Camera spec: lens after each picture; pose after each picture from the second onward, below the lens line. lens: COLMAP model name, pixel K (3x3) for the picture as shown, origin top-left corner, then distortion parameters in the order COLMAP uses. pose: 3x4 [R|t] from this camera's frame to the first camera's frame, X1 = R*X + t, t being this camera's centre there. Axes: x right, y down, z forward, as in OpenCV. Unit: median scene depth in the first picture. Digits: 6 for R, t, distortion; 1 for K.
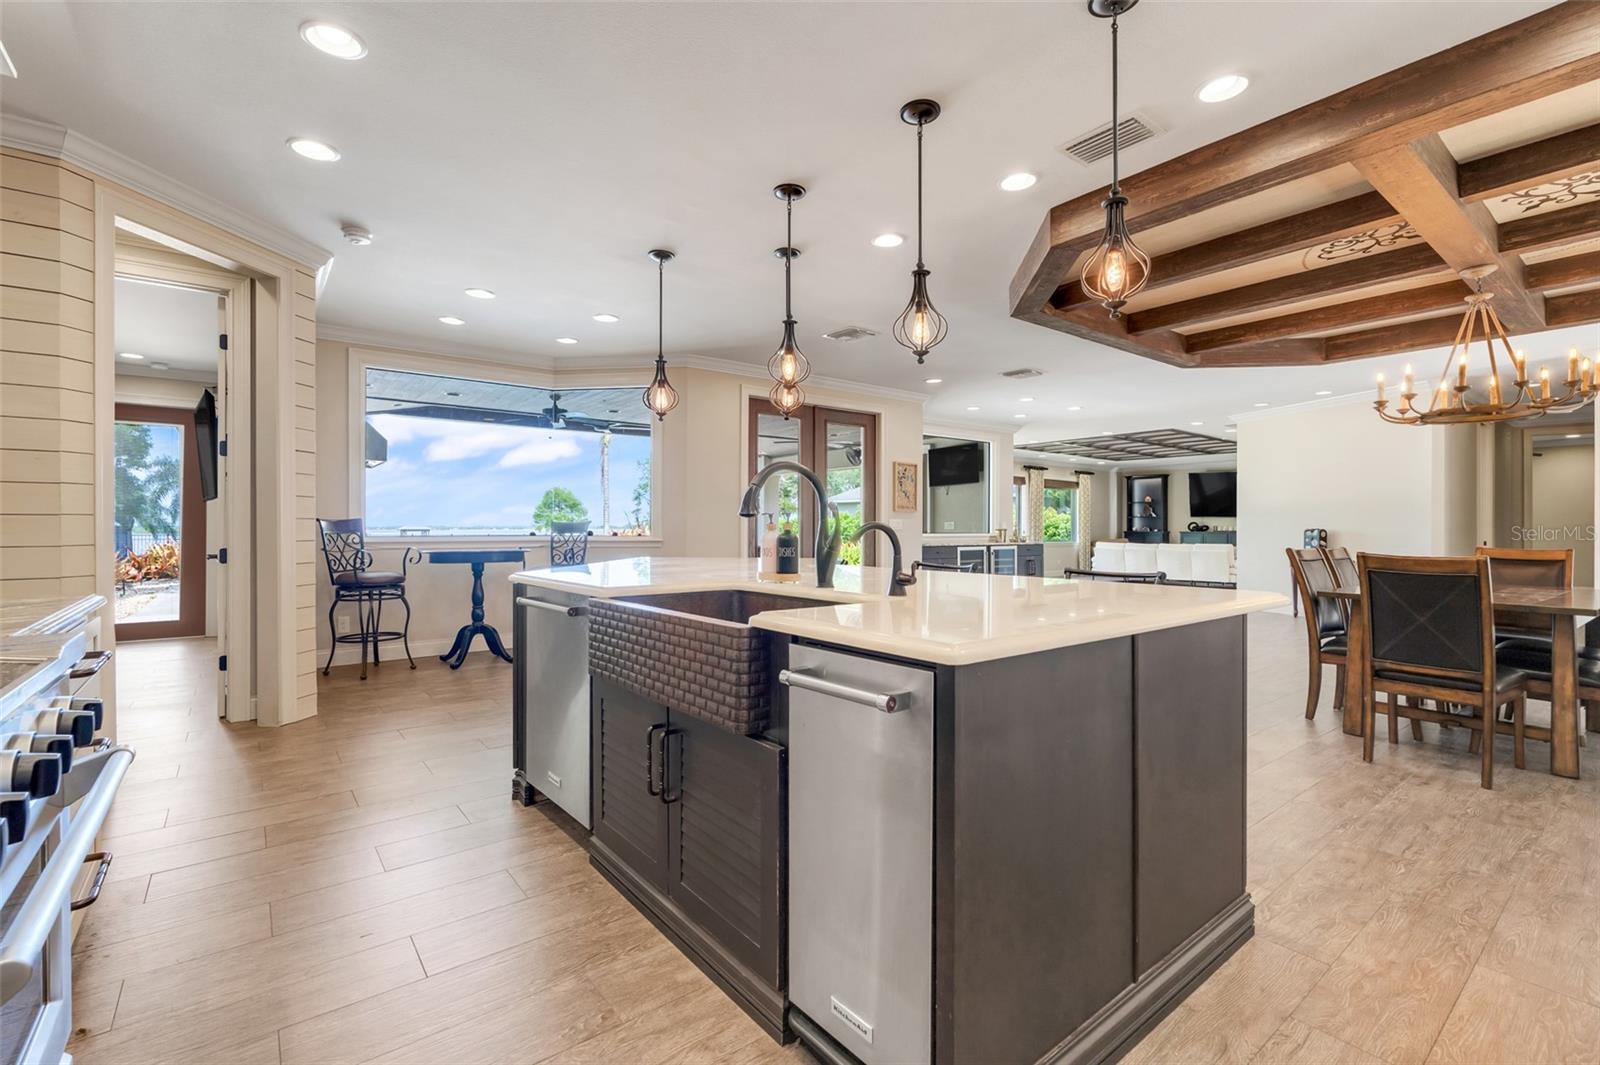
lens RADIAL K [[713.4, 0, 790.9], [0, 713.4, 532.5], [0, 0, 1]] dist [-0.001713, 0.000905]
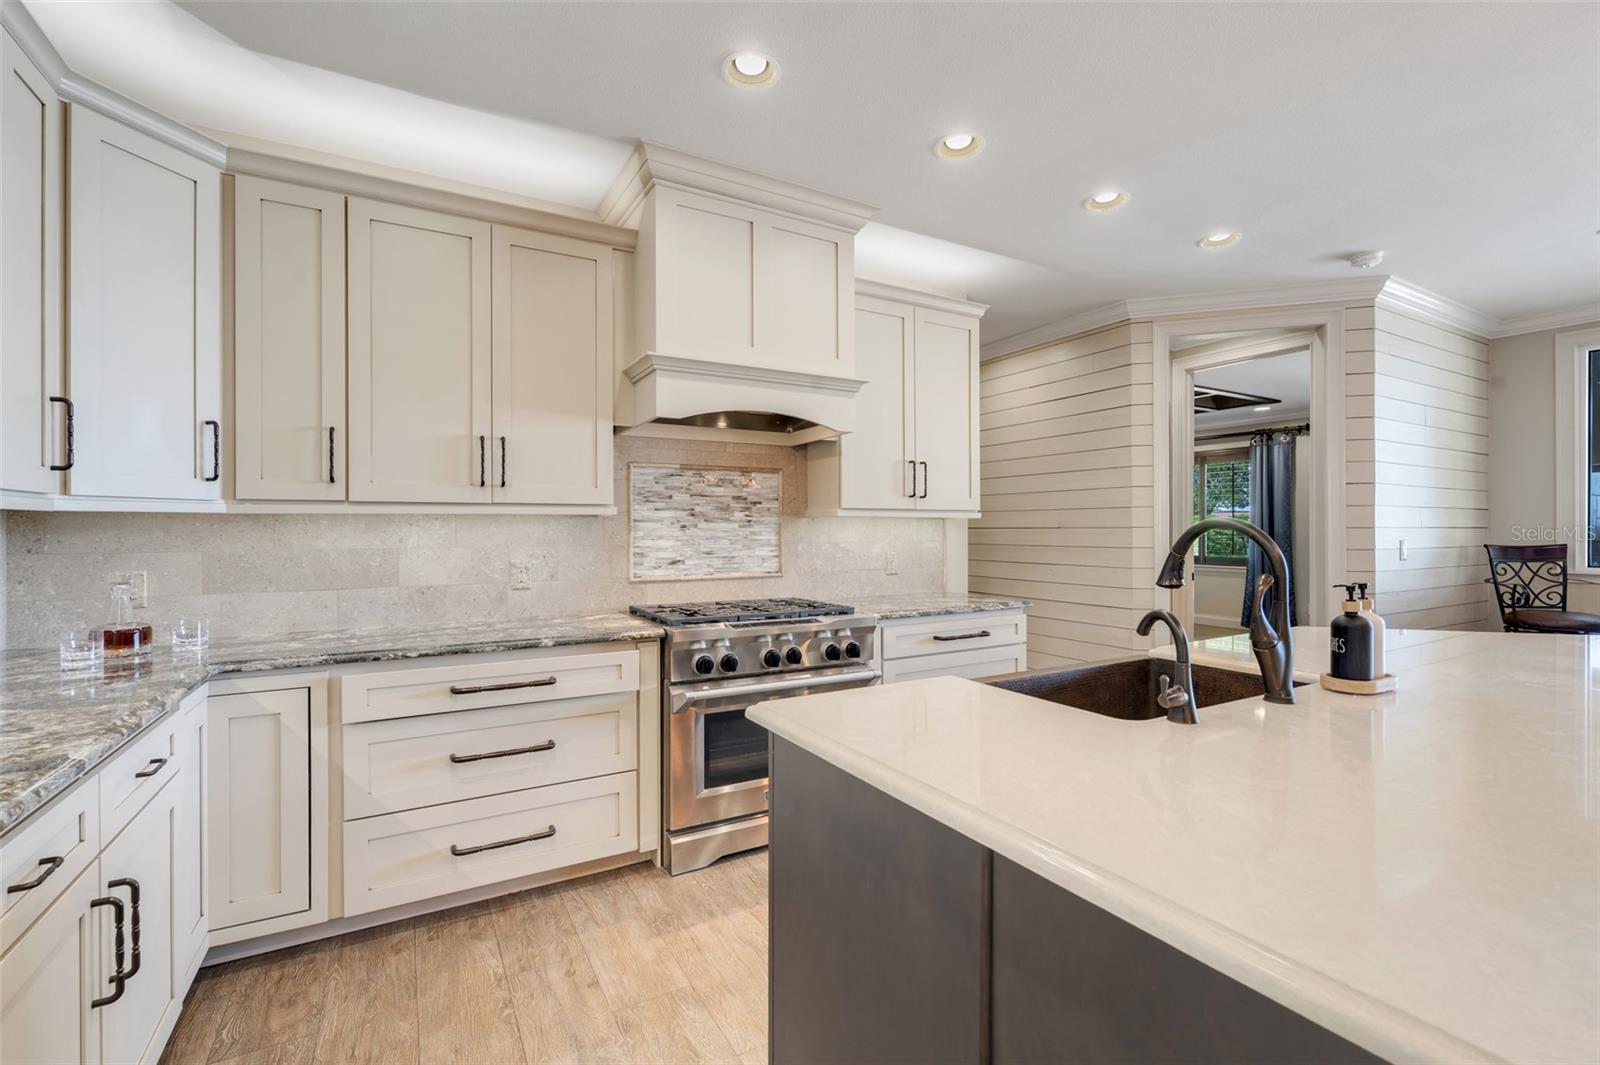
lens RADIAL K [[713.4, 0, 802.3], [0, 713.4, 531.3], [0, 0, 1]] dist [-0.001713, 0.000905]
pose [[-0.144107, 0.006442, -0.989541, 0.189768], [-0.006423, 0.999952, 0.007445, -0.021104], [0.989541, 0.007429, -0.144058, 0.160239]]
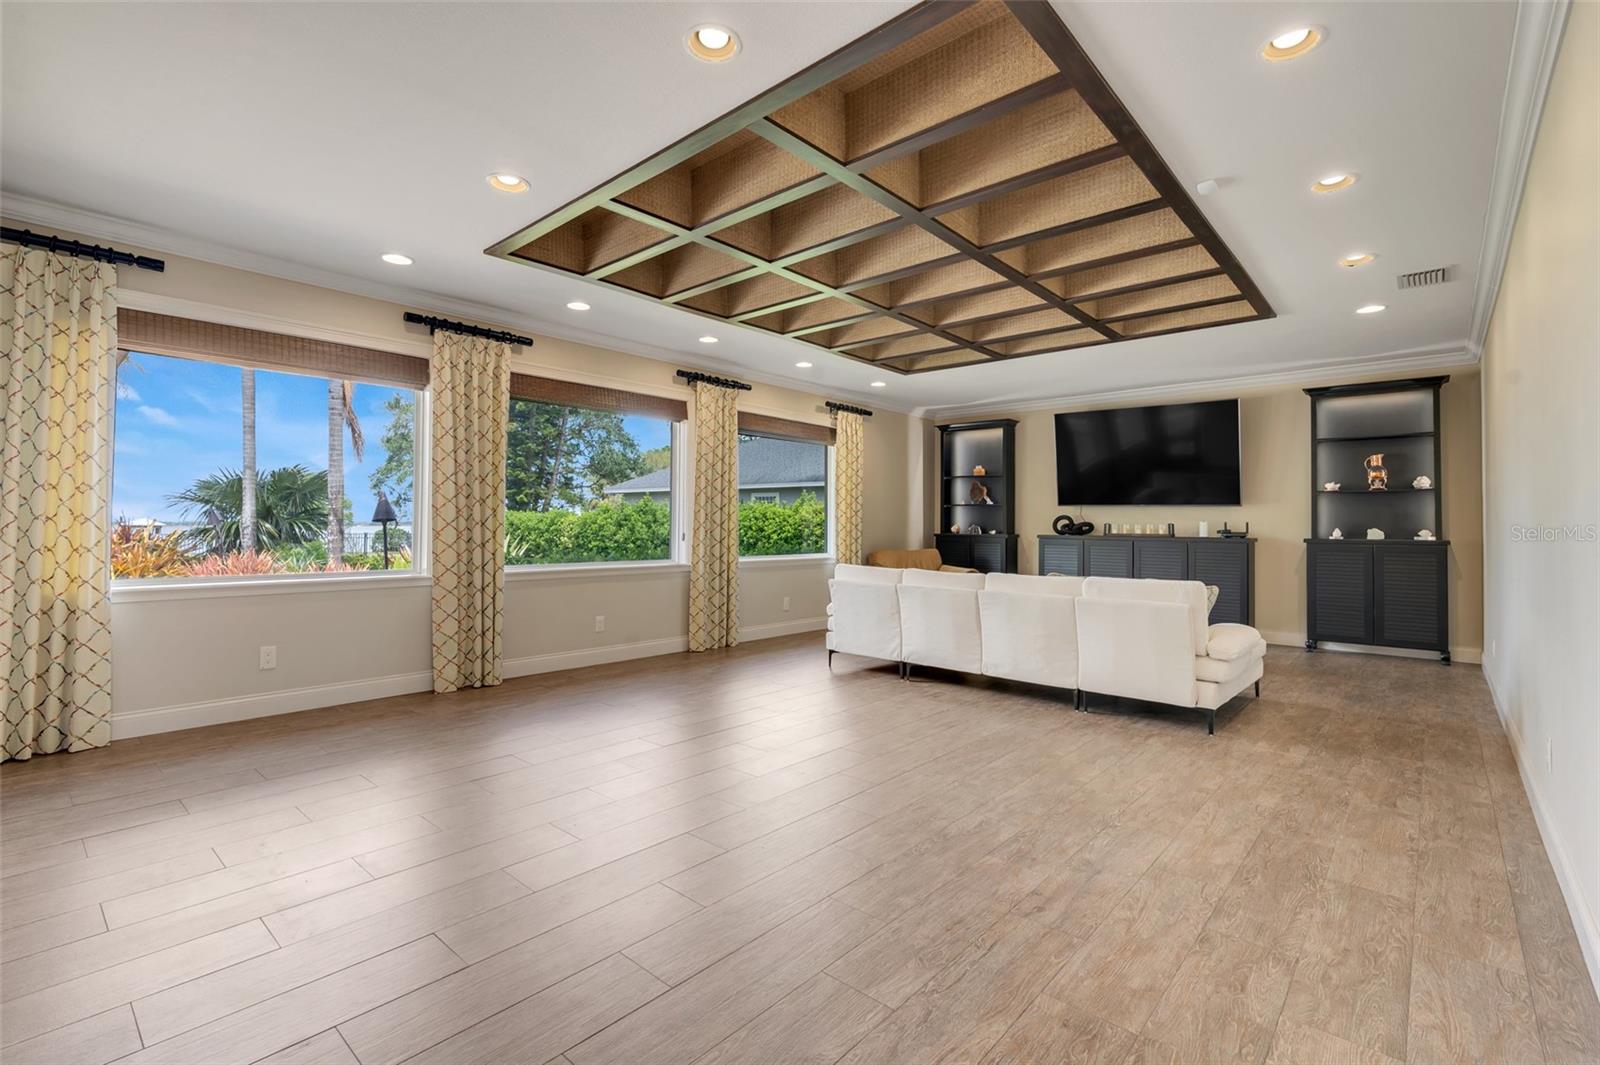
lens RADIAL K [[713.4, 0, 809.1], [0, 713.4, 517.3], [0, 0, 1]] dist [-0.001713, 0.000905]
pose [[0.982277, 0.003278, 0.187404, 0.538919], [0.000365, 0.999812, -0.019399, -0.006863], [-0.187433, 0.019124, 0.982091, 0.986973]]
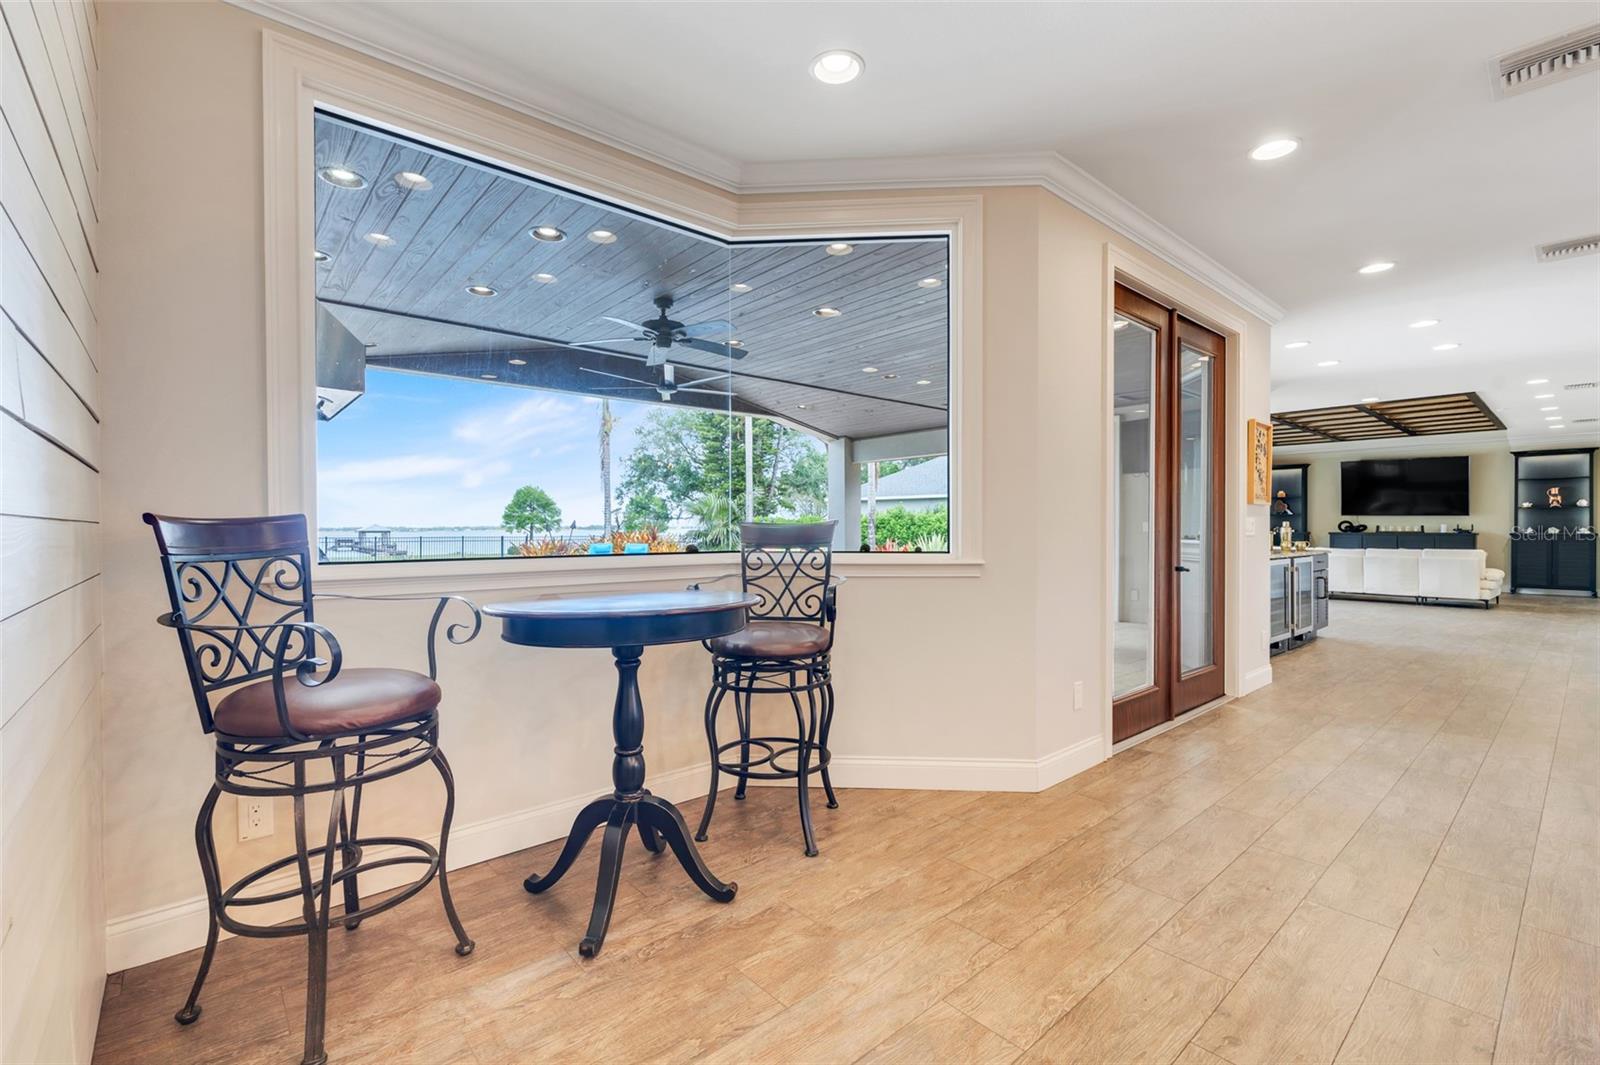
lens RADIAL K [[713.4, 0, 803.5], [0, 713.4, 536.4], [0, 0, 1]] dist [-0.001713, 0.000905]
pose [[0.997263, -0.005045, 0.073765, -0.232259], [0.004708, 0.999978, 0.004736, -0.005904], [-0.073787, -0.004376, 0.997264, 0.383690]]
